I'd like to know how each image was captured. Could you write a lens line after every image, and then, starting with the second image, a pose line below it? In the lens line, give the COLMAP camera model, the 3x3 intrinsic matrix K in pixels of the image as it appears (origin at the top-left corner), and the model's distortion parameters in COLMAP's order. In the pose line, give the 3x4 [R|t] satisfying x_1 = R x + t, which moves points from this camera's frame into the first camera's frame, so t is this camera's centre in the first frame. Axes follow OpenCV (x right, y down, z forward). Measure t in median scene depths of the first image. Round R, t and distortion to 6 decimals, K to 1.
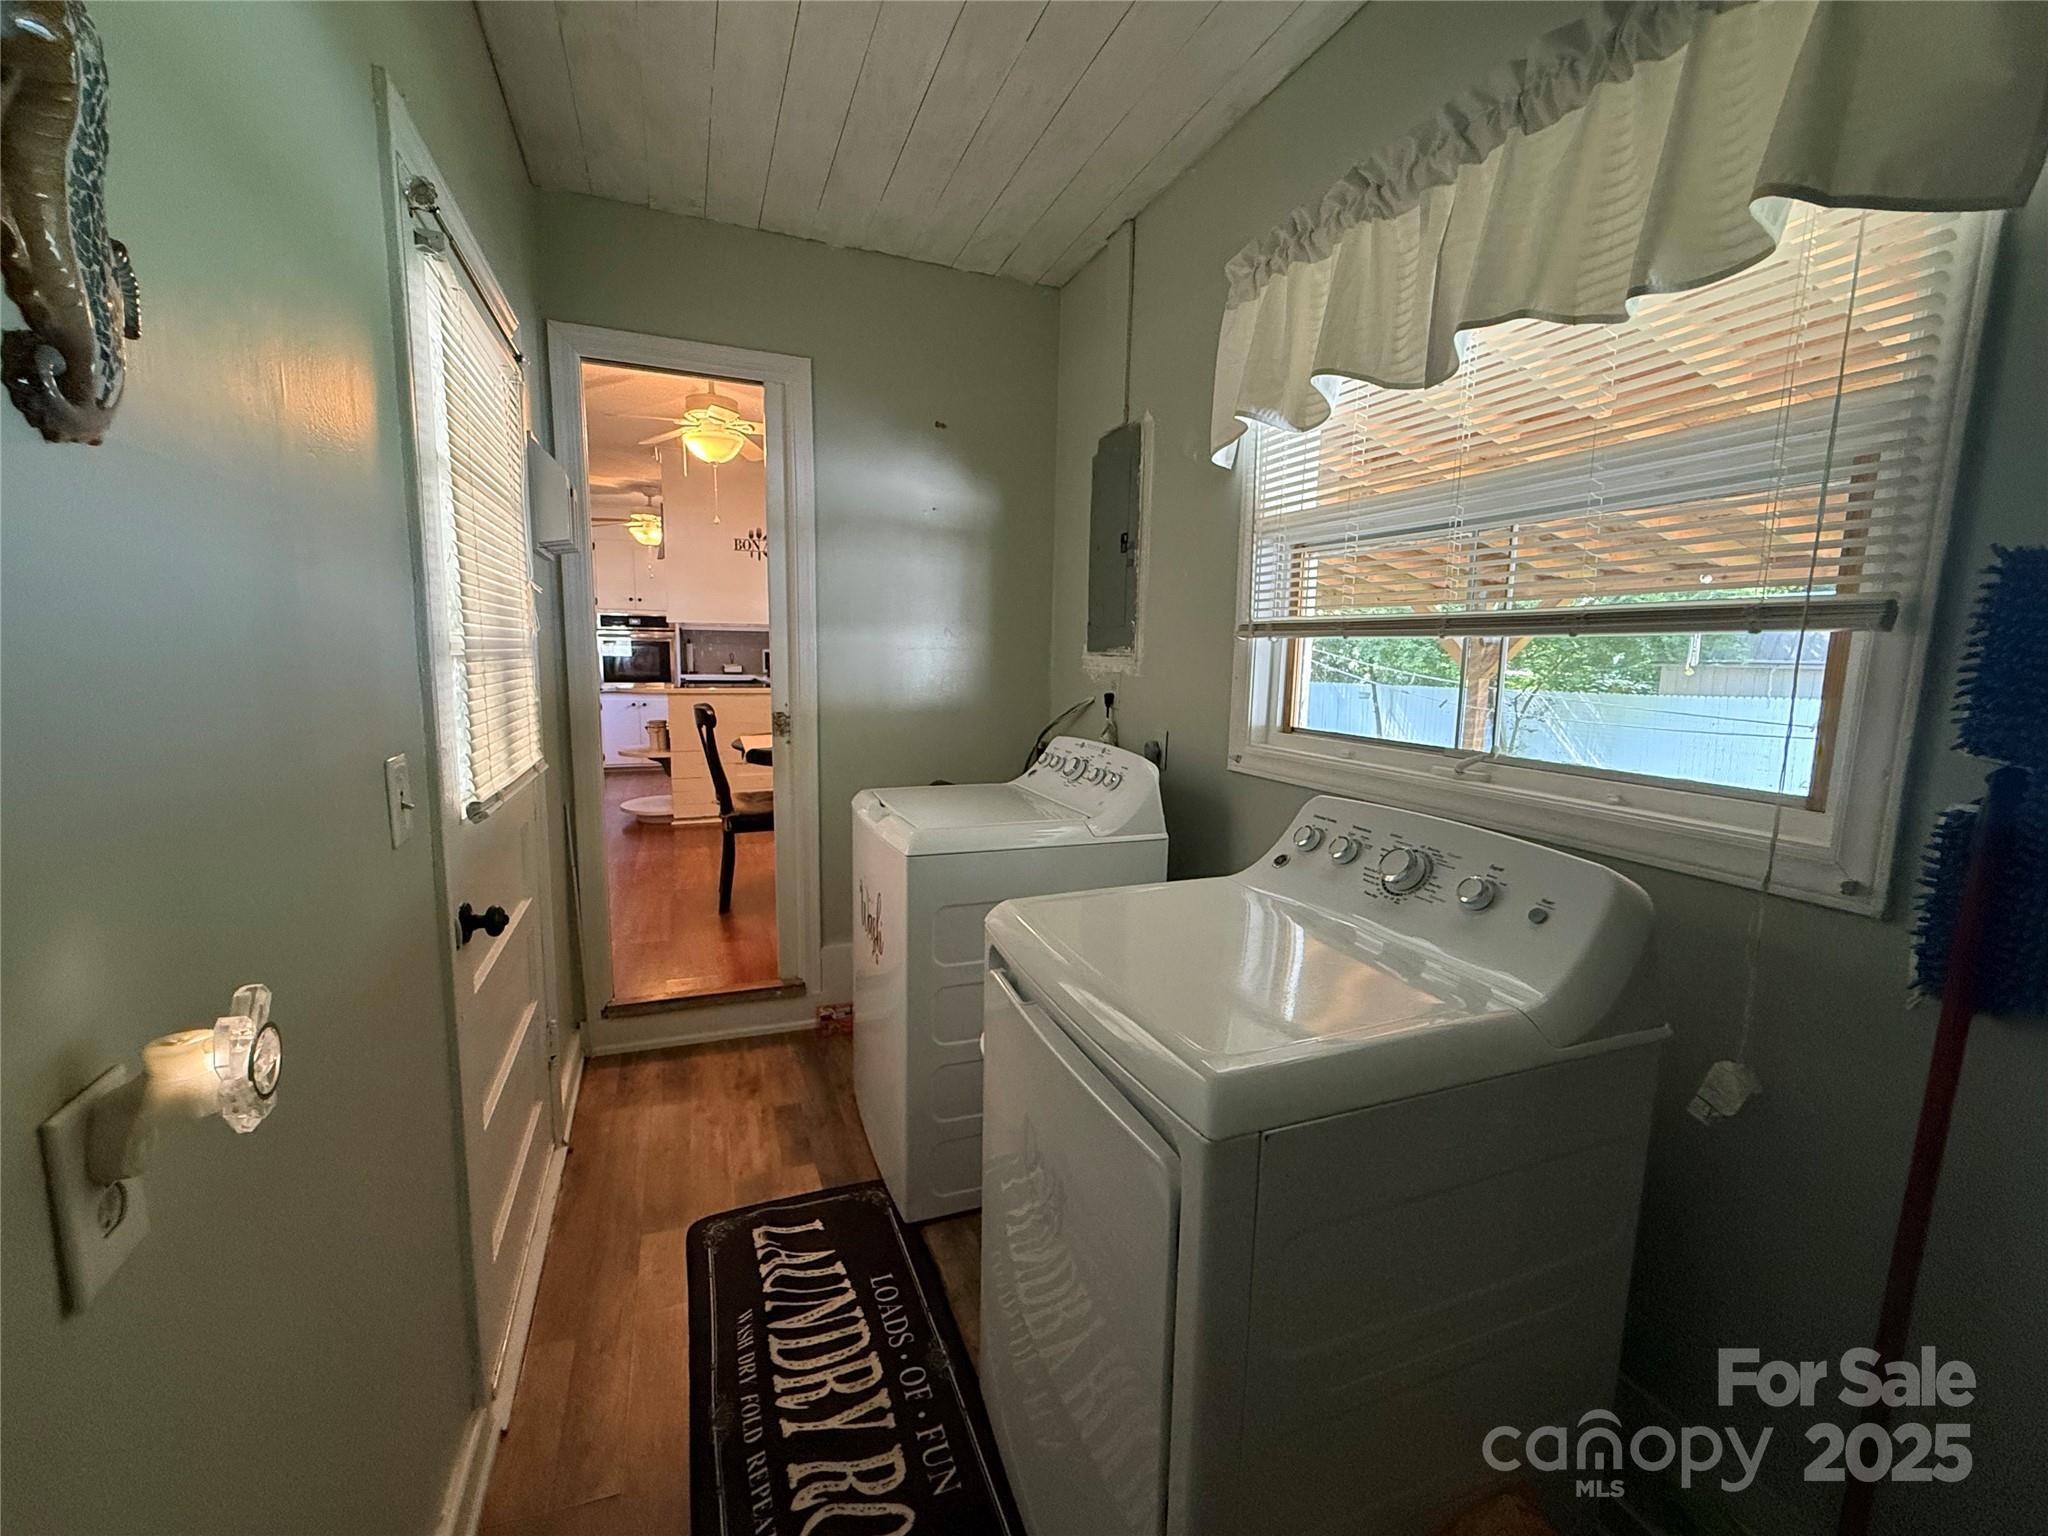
lens RADIAL K [[818.9, 0, 1021.2], [0, 818.9, 766.1], [0, 0, 1]] dist [-0.001348, -0.000212]
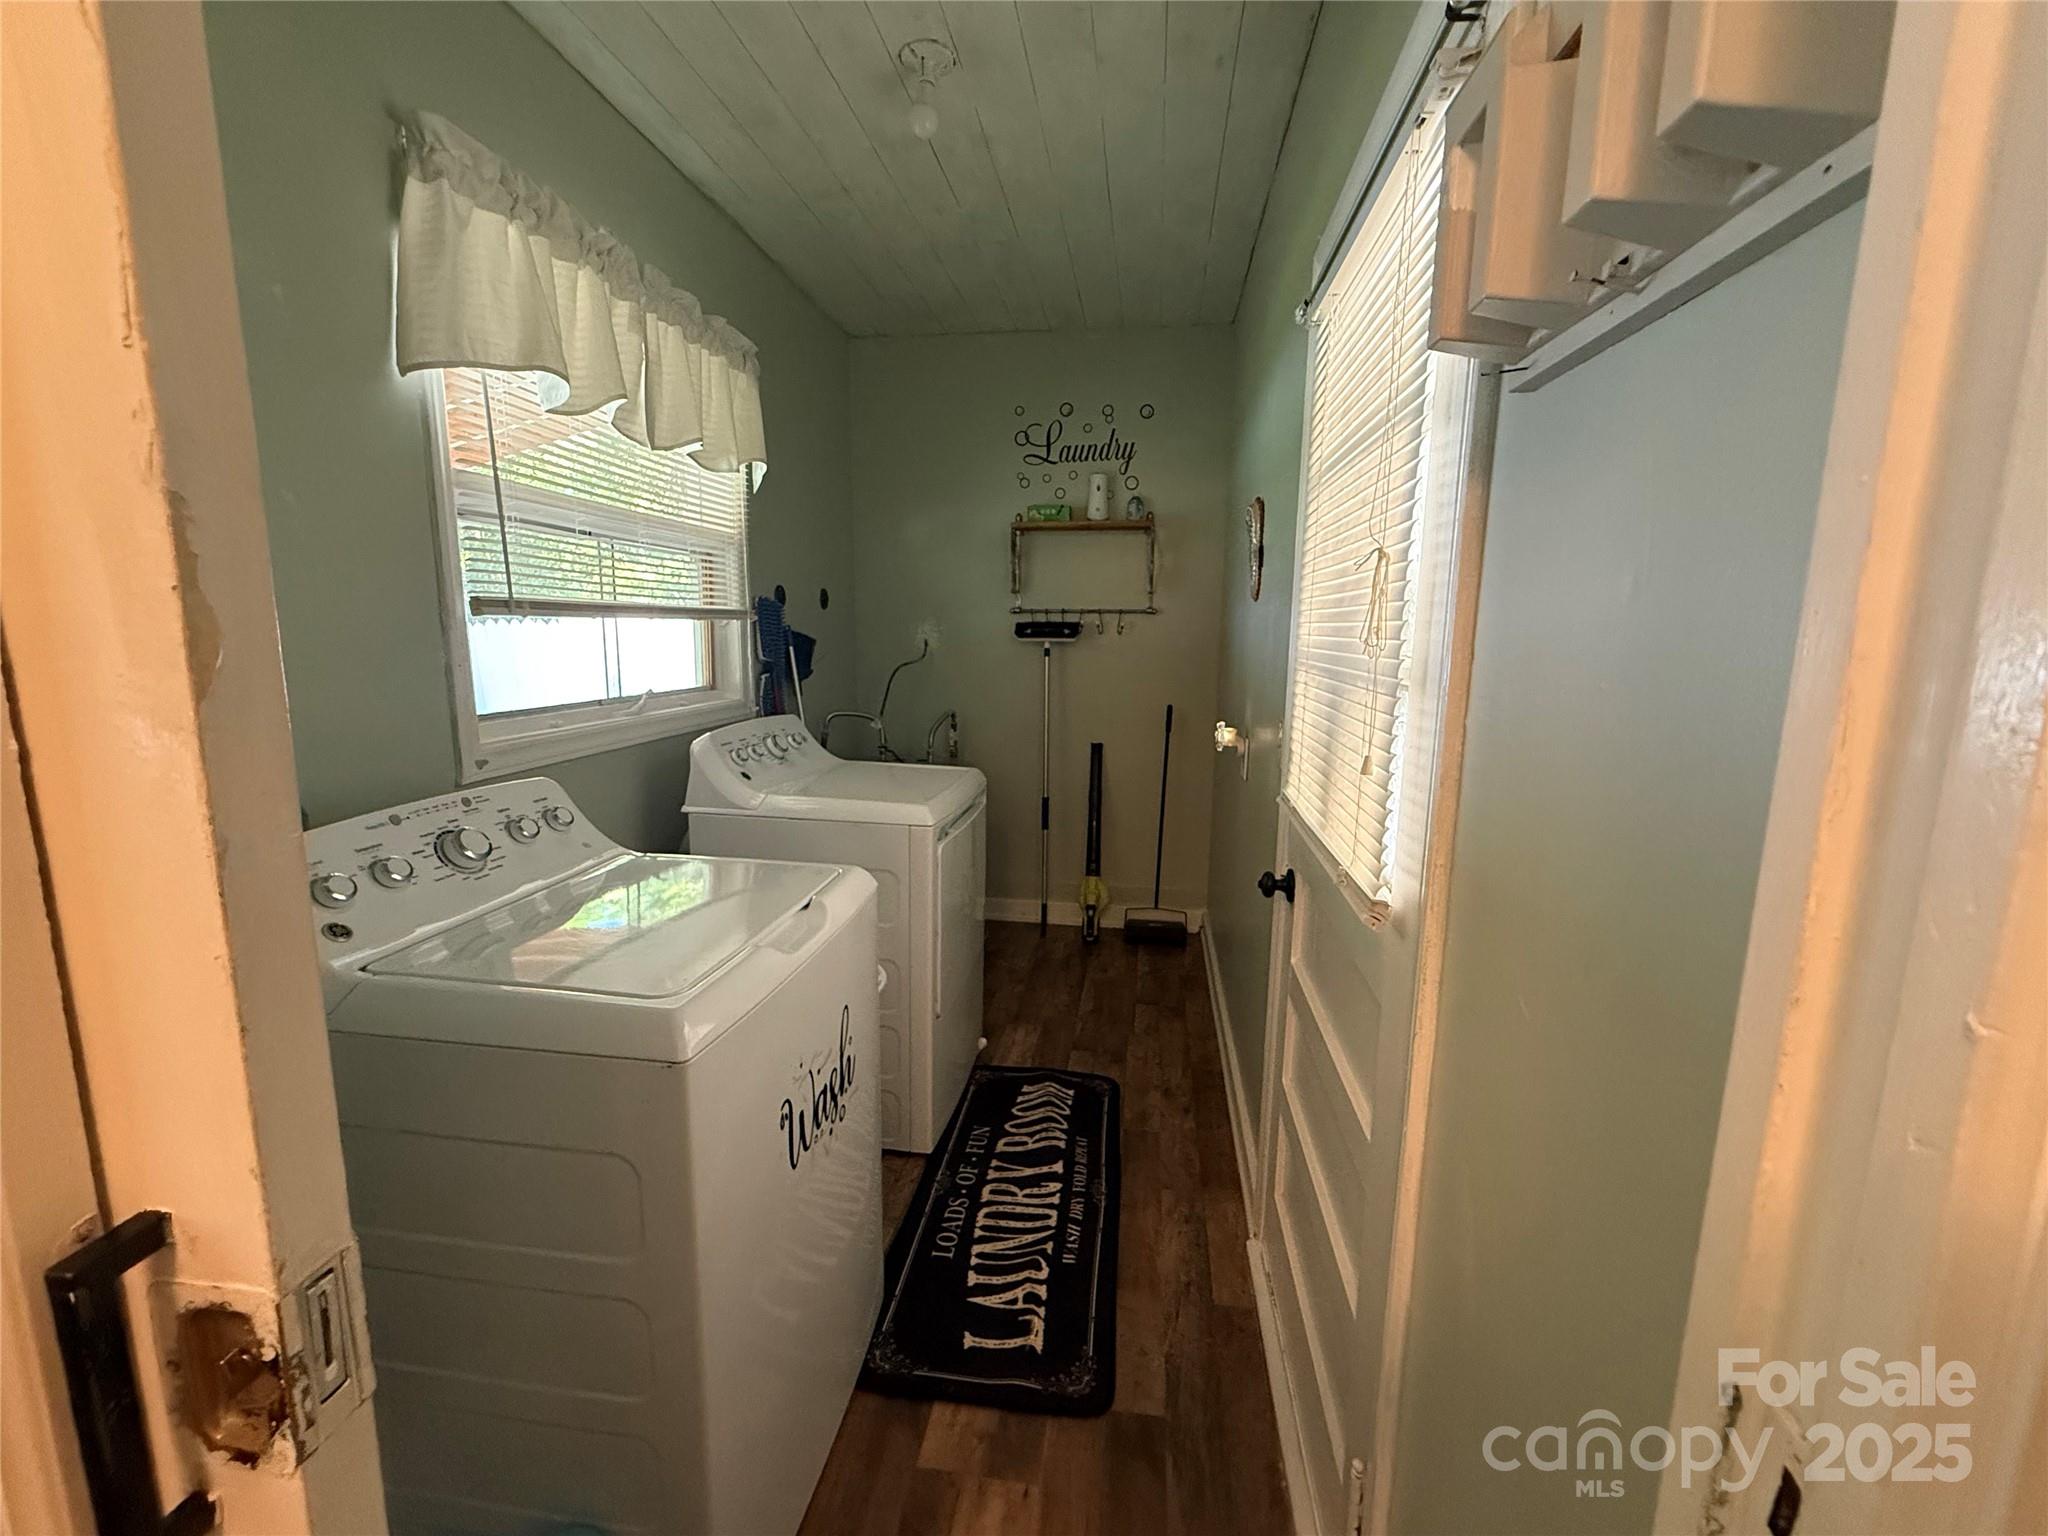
lens RADIAL K [[818.9, 0, 1021.2], [0, 818.9, 766.1], [0, 0, 1]] dist [-0.001348, -0.000212]
pose [[-0.864270, -0.112147, 0.490368, -0.784950], [0.041164, 0.955794, 0.291140, -0.292366], [-0.501342, 0.271809, -0.821448, 1.847227]]
